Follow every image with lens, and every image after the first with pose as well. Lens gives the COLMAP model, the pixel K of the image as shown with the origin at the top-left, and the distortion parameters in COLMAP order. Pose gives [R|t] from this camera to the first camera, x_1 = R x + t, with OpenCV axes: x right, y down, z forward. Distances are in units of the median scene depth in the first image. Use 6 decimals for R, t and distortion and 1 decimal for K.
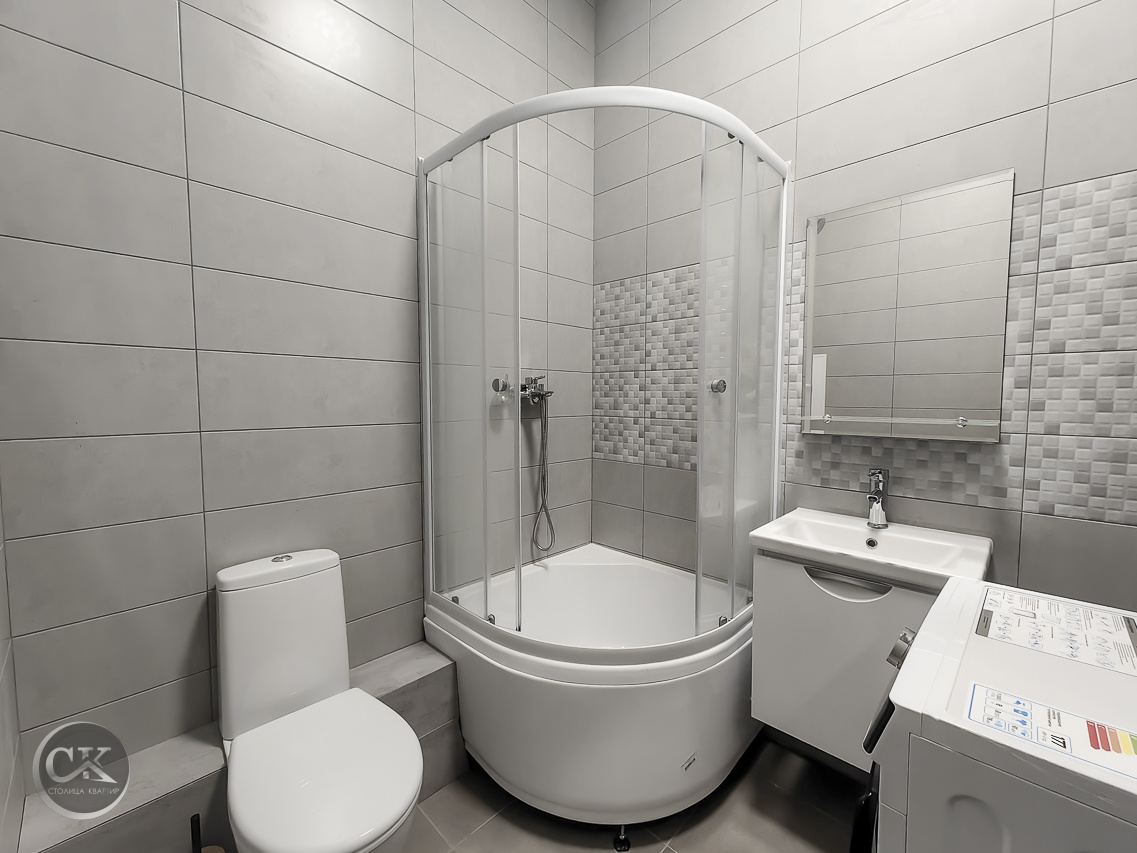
lens RADIAL K [[473.1, 0, 565.3], [0, 473.1, 426.7], [0, 0, 1]] dist [0.002334, -0.000142]
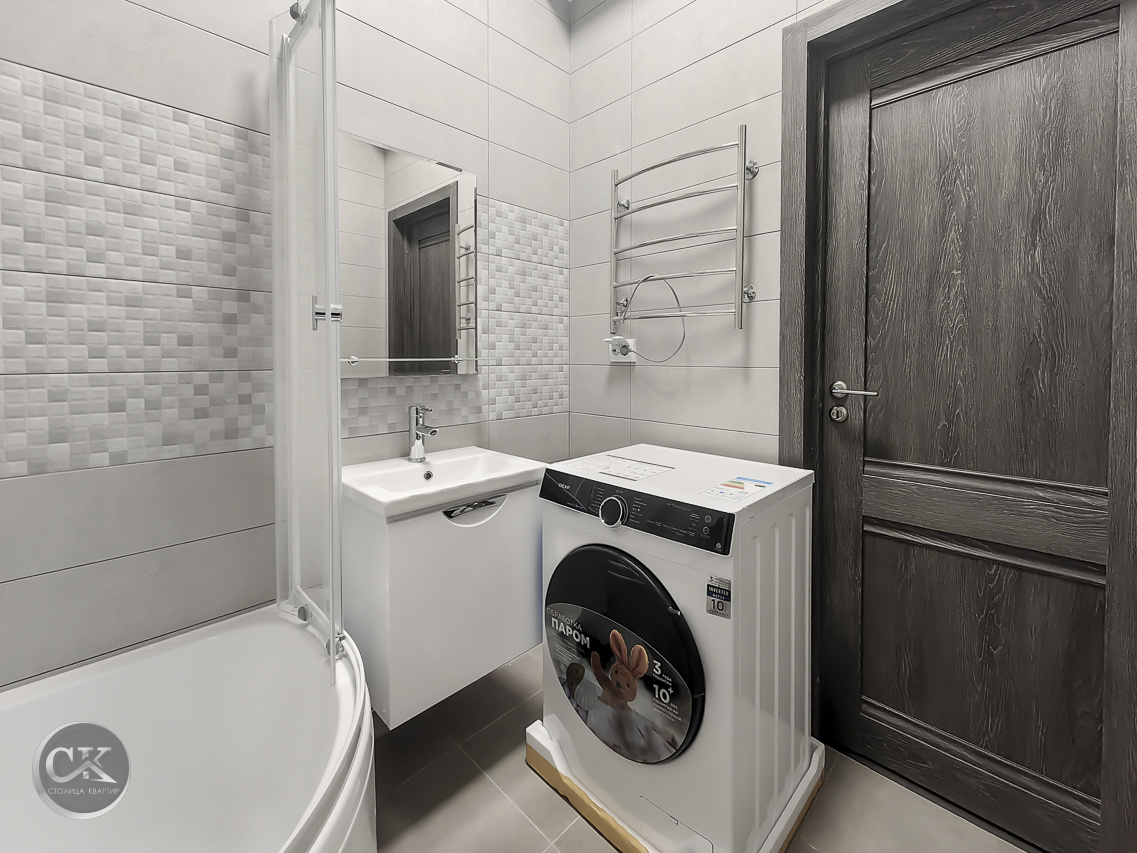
lens RADIAL K [[473.1, 0, 605.7], [0, 473.1, 360.6], [0, 0, 1]] dist [0.002334, -0.000142]
pose [[-0.037708, -0.023988, 0.999001, -0.363137], [0.051750, 0.998324, 0.025925, -0.015317], [-0.997948, 0.052676, -0.036404, 0.557702]]
